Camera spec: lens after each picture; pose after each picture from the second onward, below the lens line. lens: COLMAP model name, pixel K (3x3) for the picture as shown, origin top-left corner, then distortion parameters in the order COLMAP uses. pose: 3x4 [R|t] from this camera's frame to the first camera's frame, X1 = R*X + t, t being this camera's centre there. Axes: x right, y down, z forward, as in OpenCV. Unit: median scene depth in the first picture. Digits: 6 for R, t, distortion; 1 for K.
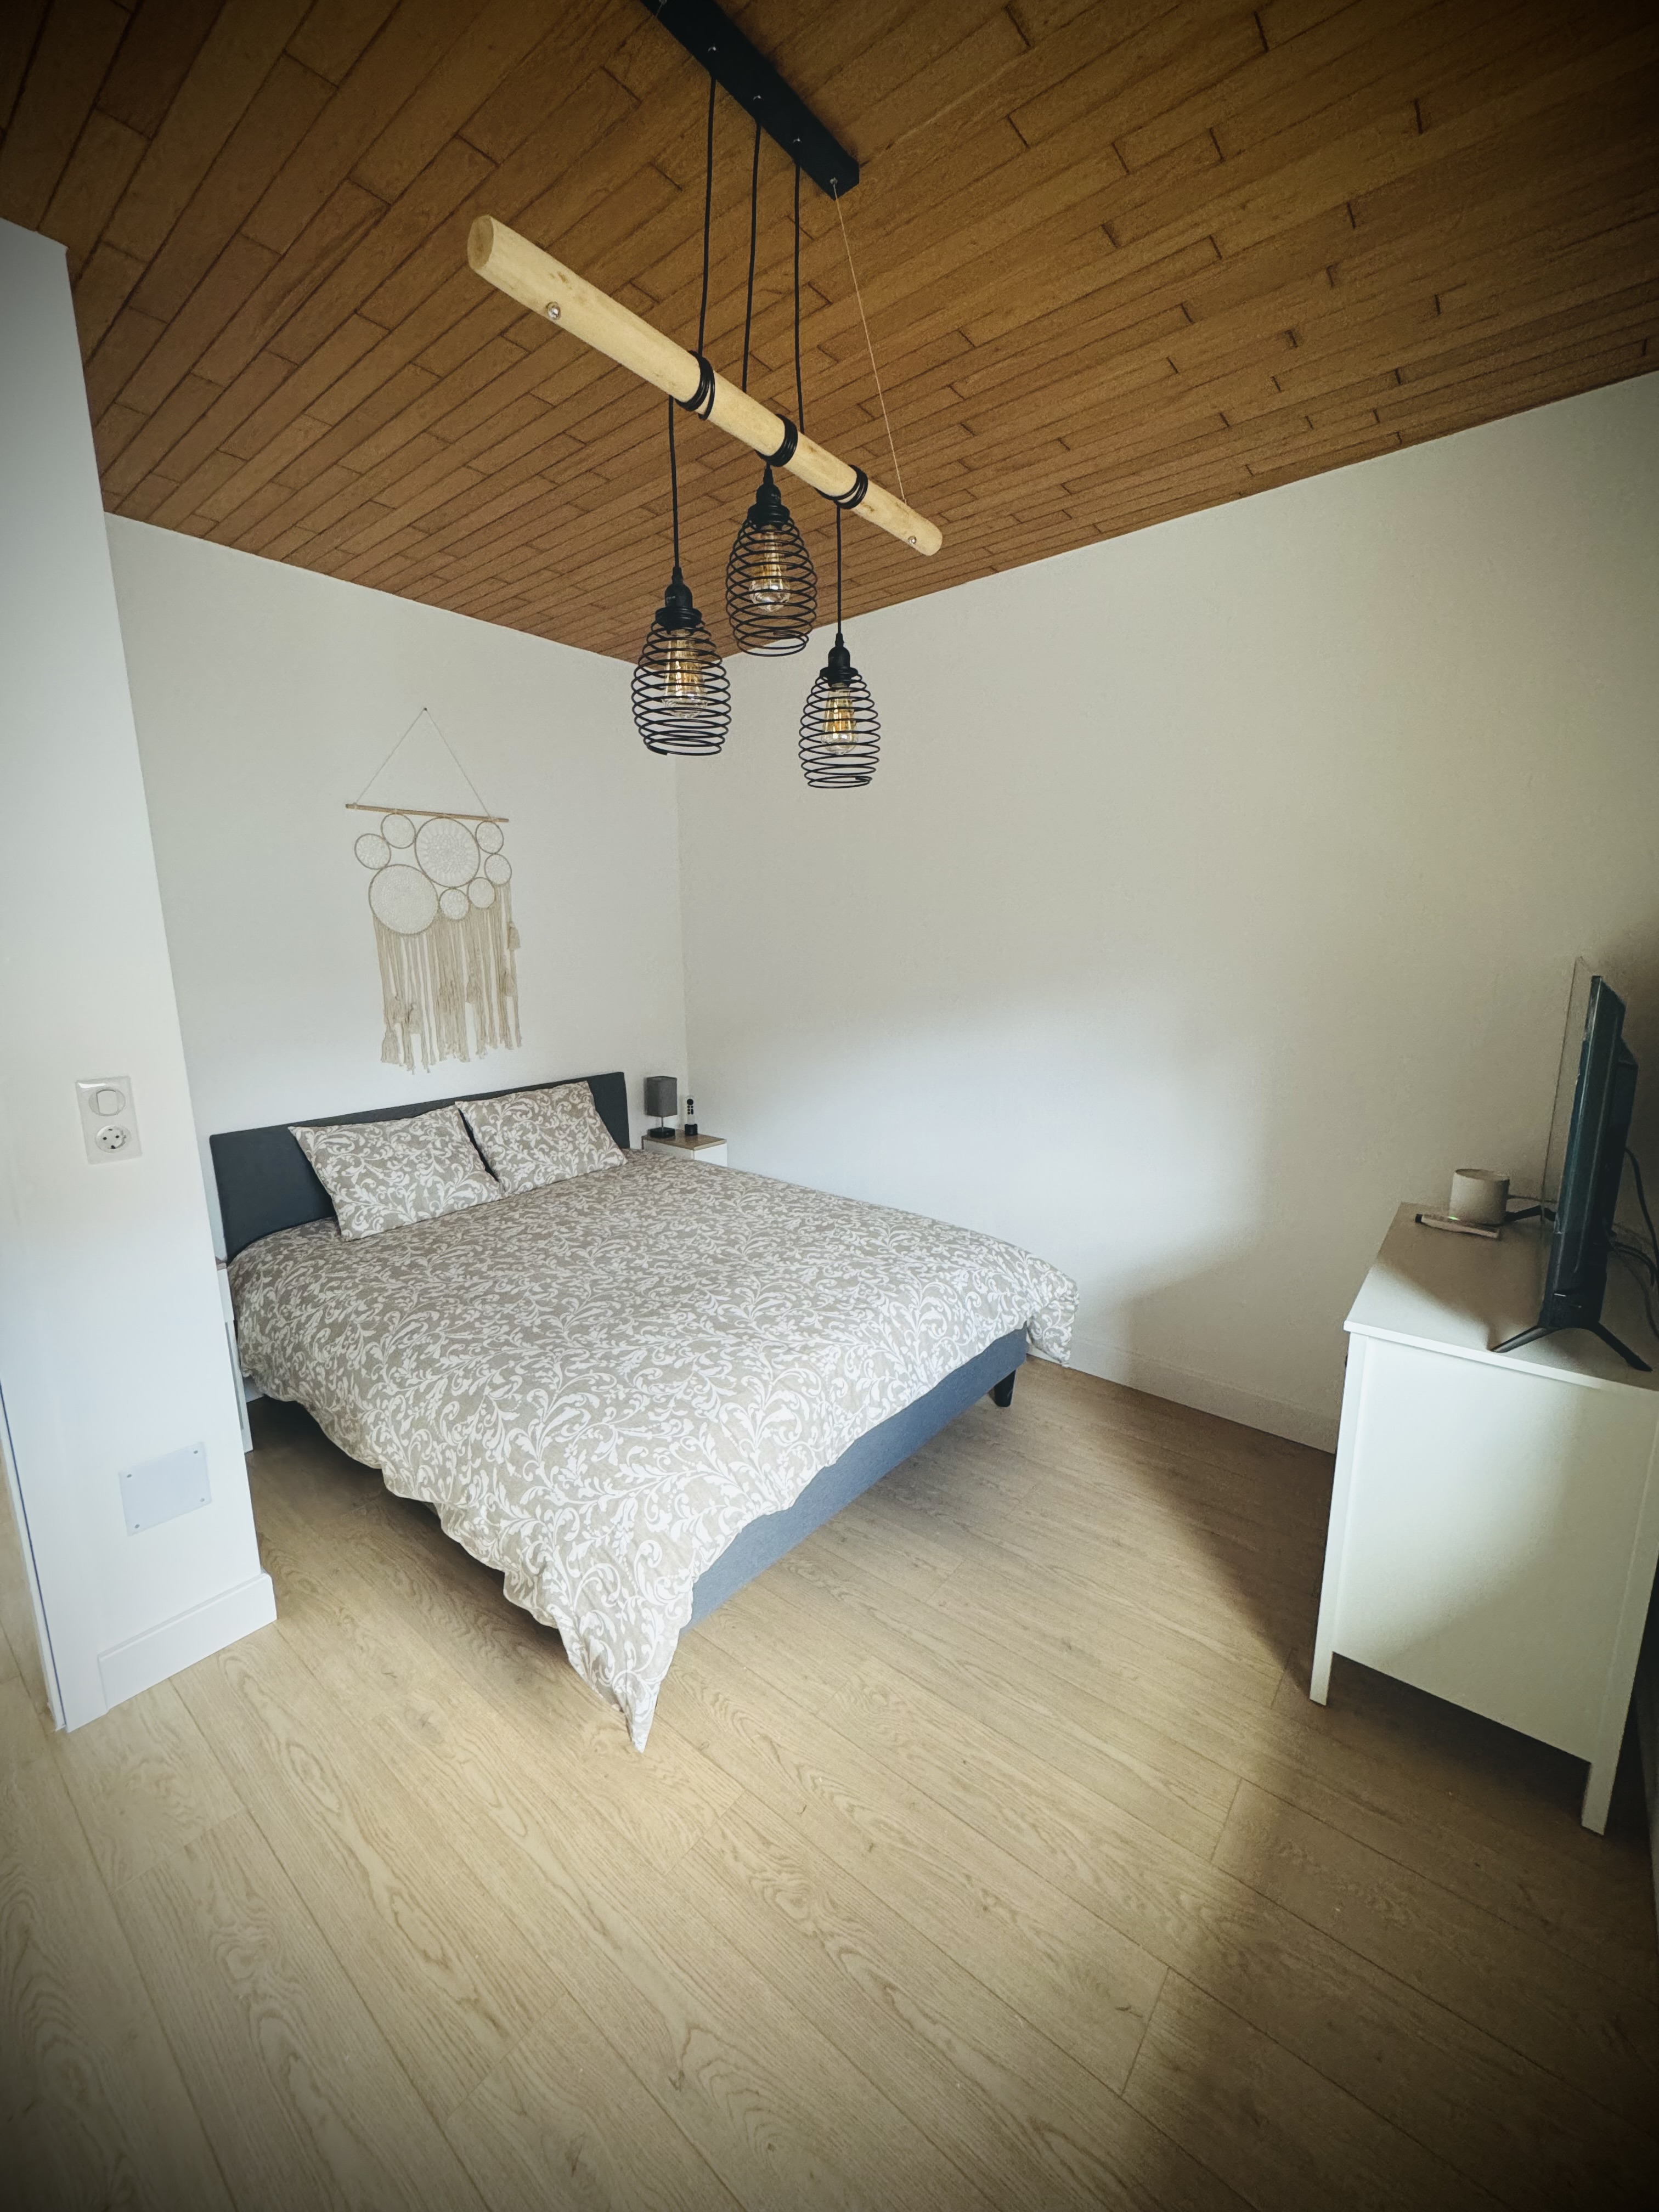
lens RADIAL K [[885.3, 0, 834.2], [0, 885.3, 1102.6], [0, 0, 1]] dist [0.010510, 0.000092]
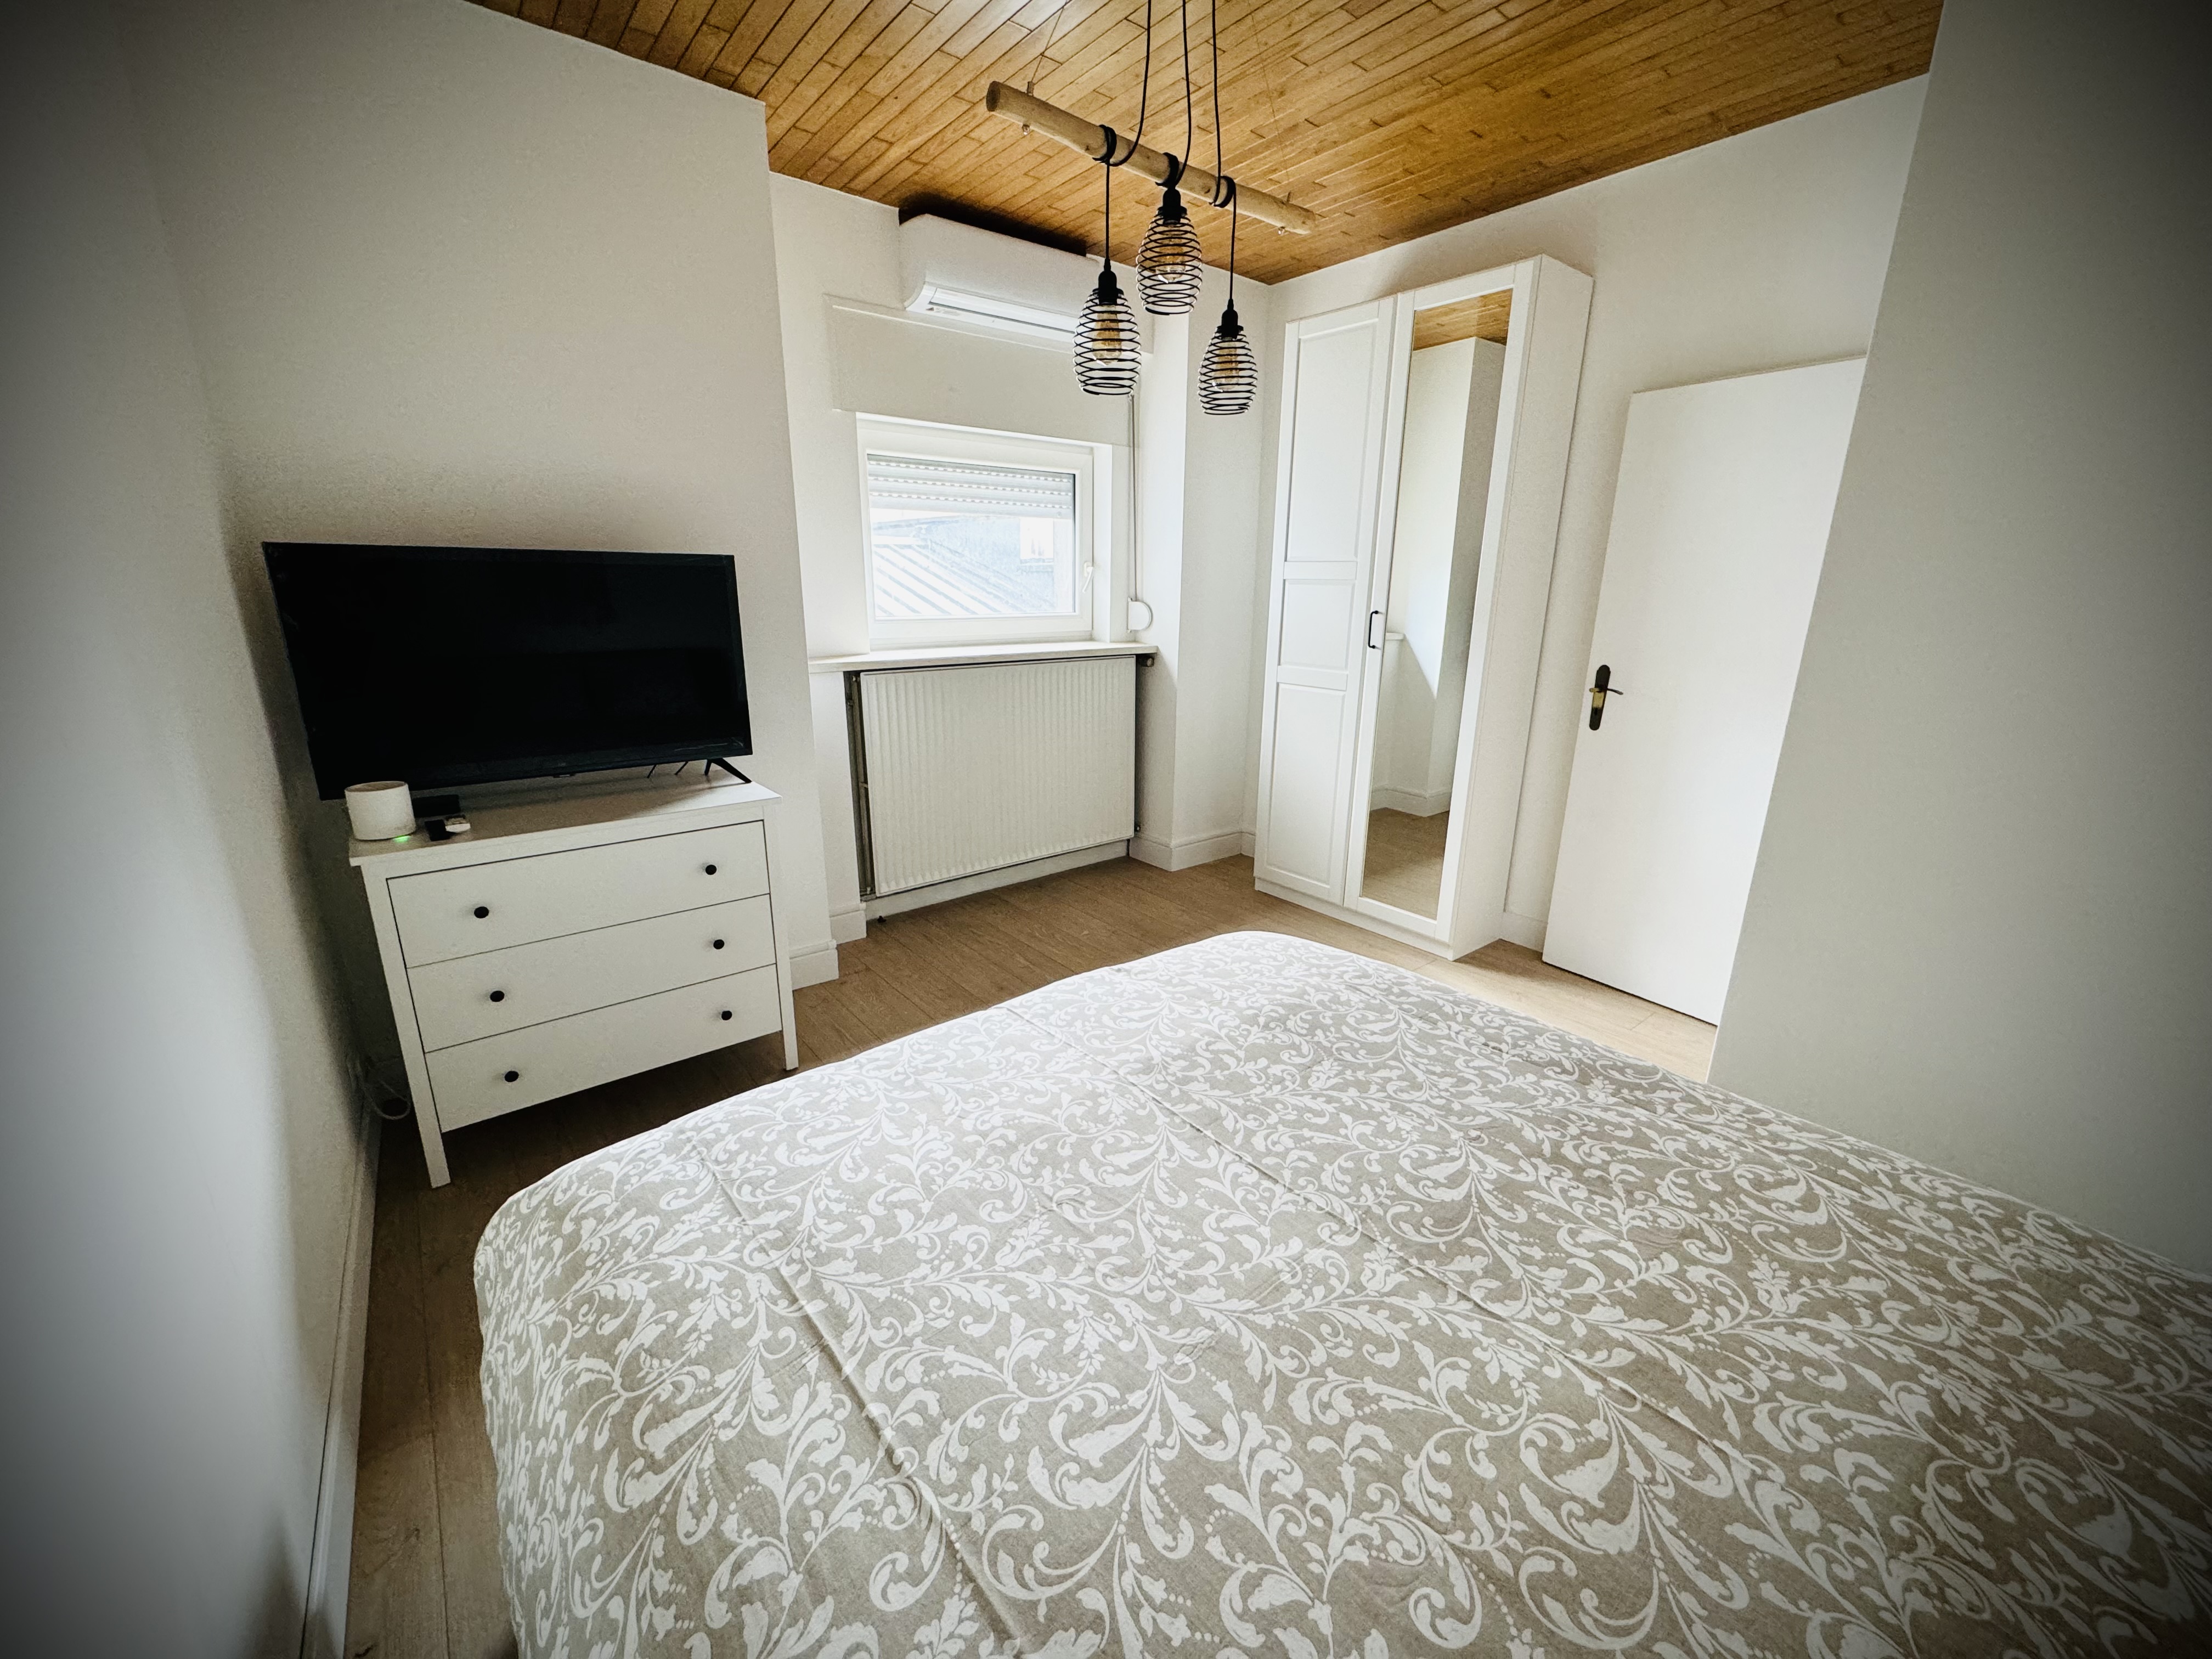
lens RADIAL K [[885.3, 0, 1102.1], [0, 885.3, 823.2], [0, 0, 1]] dist [0.010510, 0.000092]
pose [[-0.974933, -0.059045, 0.214522, -0.173149], [0.042415, 0.897146, 0.439693, -0.223073], [-0.218419, 0.437770, -0.872153, 1.425864]]
